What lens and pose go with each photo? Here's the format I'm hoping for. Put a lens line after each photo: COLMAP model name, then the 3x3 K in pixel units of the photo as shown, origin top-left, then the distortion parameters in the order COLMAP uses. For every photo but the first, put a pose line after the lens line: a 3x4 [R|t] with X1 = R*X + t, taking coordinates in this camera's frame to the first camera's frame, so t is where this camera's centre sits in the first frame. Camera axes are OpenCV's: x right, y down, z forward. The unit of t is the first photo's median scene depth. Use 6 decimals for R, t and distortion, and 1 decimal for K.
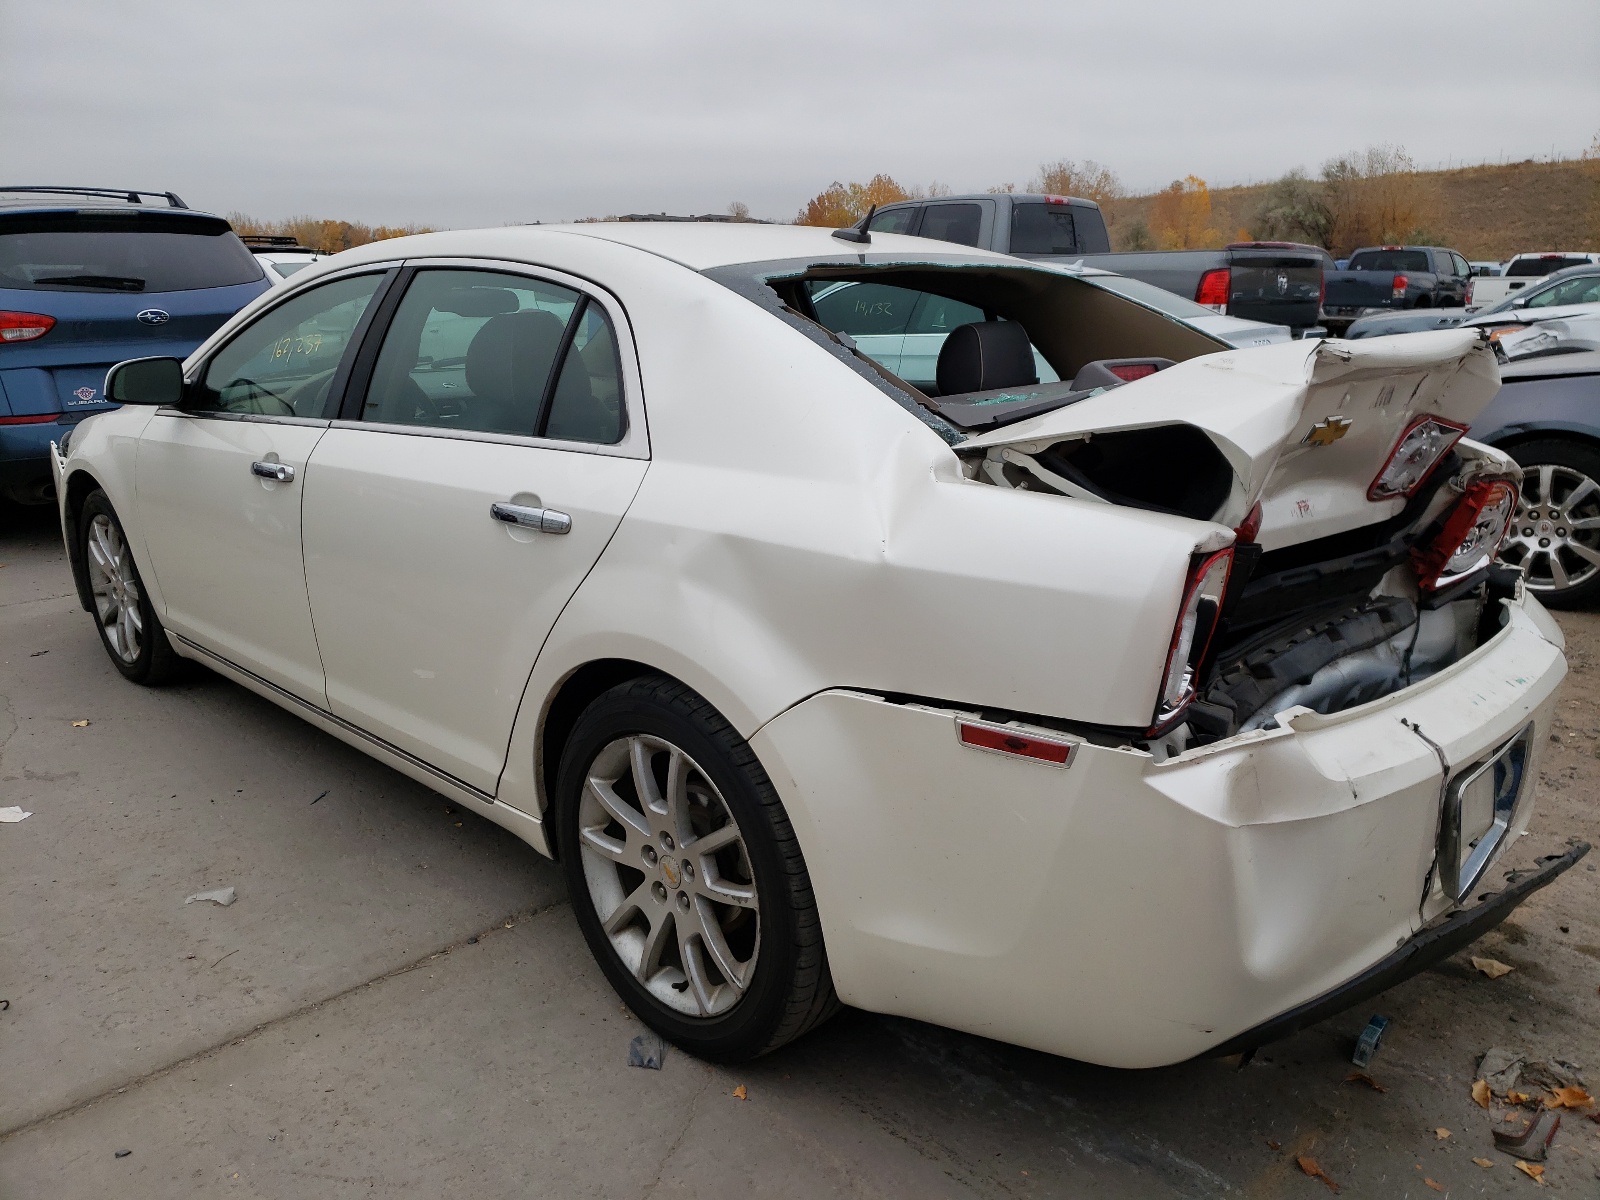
lens RADIAL K [[1210.5, 0, 800.0], [0, 1210.5, 600.0], [0, 0, 1]] dist [0.033115, 0.034520]
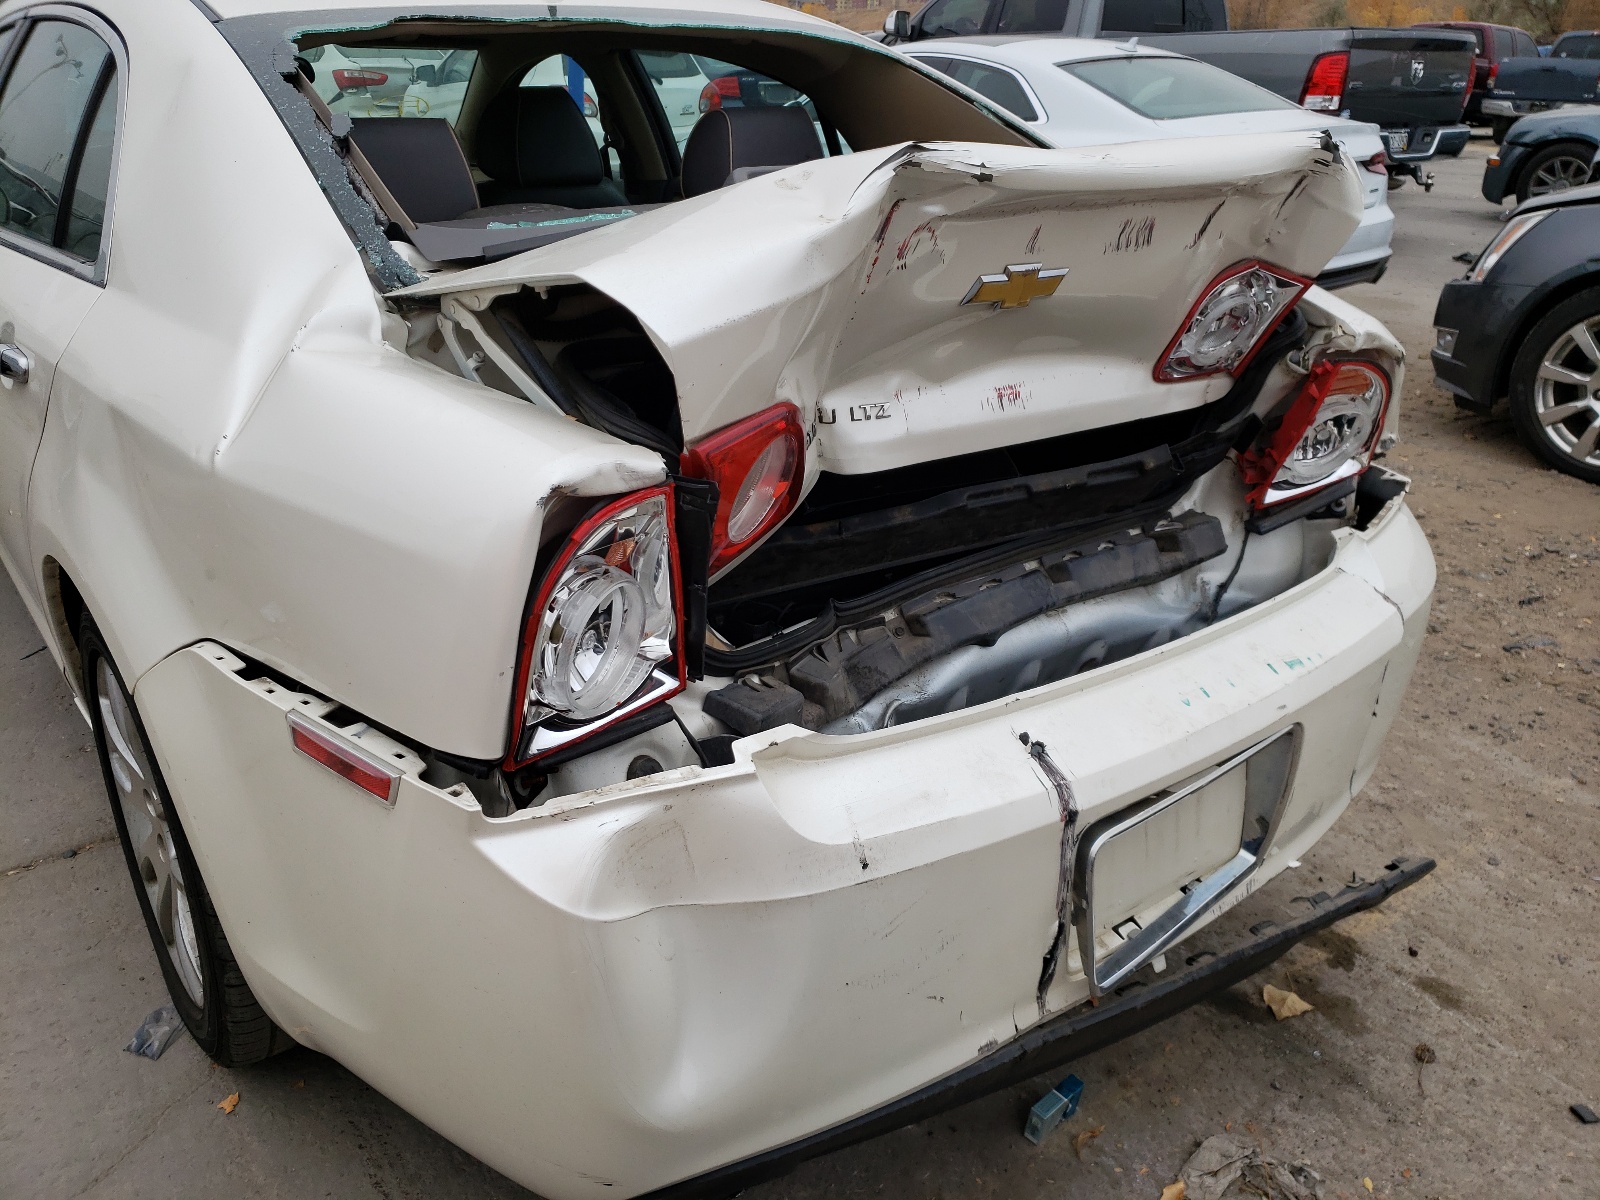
lens RADIAL K [[1196.2, 0, 799.4], [0, 1196.2, 567.2], [0, 0, 1]] dist [0.039791, -0.006477]
pose [[0.991554, 0.062935, -0.113401, 0.344860], [-0.046700, 0.988975, 0.140523, -0.063168], [0.120994, -0.134041, 0.983562, 0.274110]]
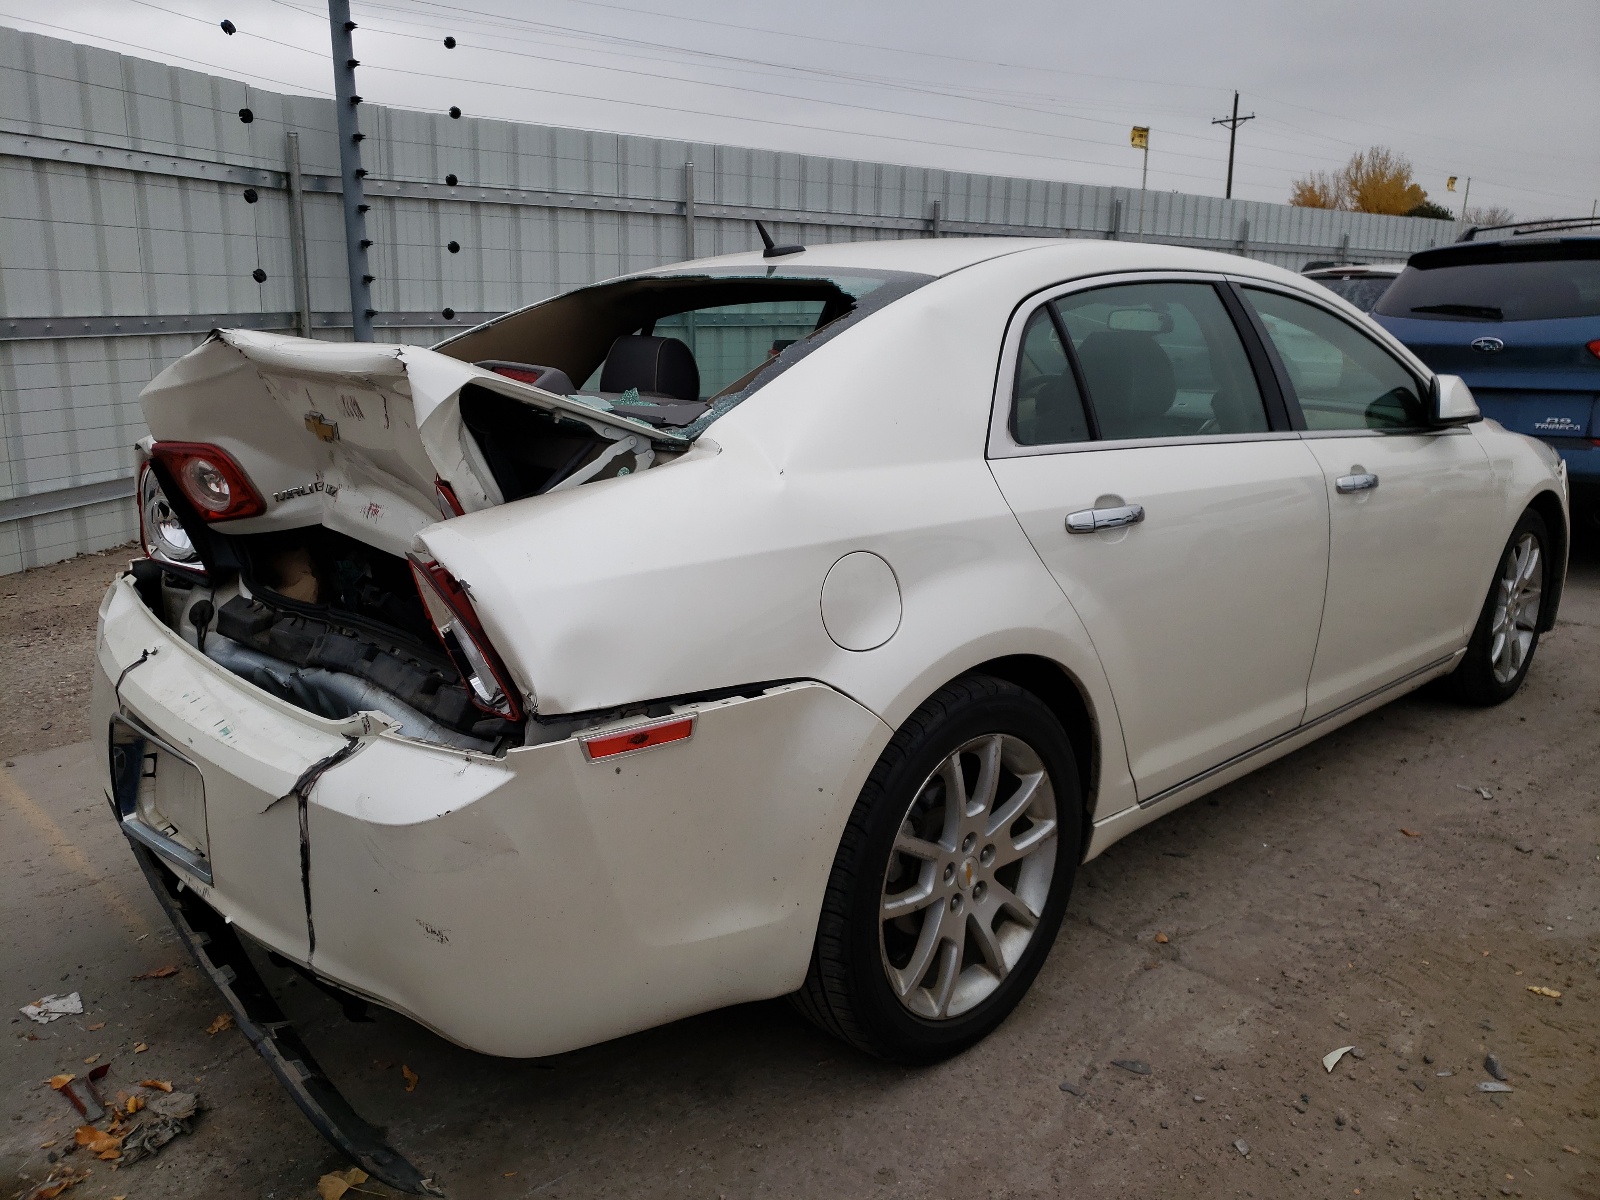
lens RADIAL K [[1253.4, 0, 800.0], [0, 1253.4, 600.0], [0, 0, 1]] dist [0.063526, 0.045198]
pose [[-0.034663, 0.237296, -0.970819, 1.286762], [-0.279787, 0.930255, 0.237371, -0.317493], [0.959436, 0.279851, 0.034147, 1.198228]]
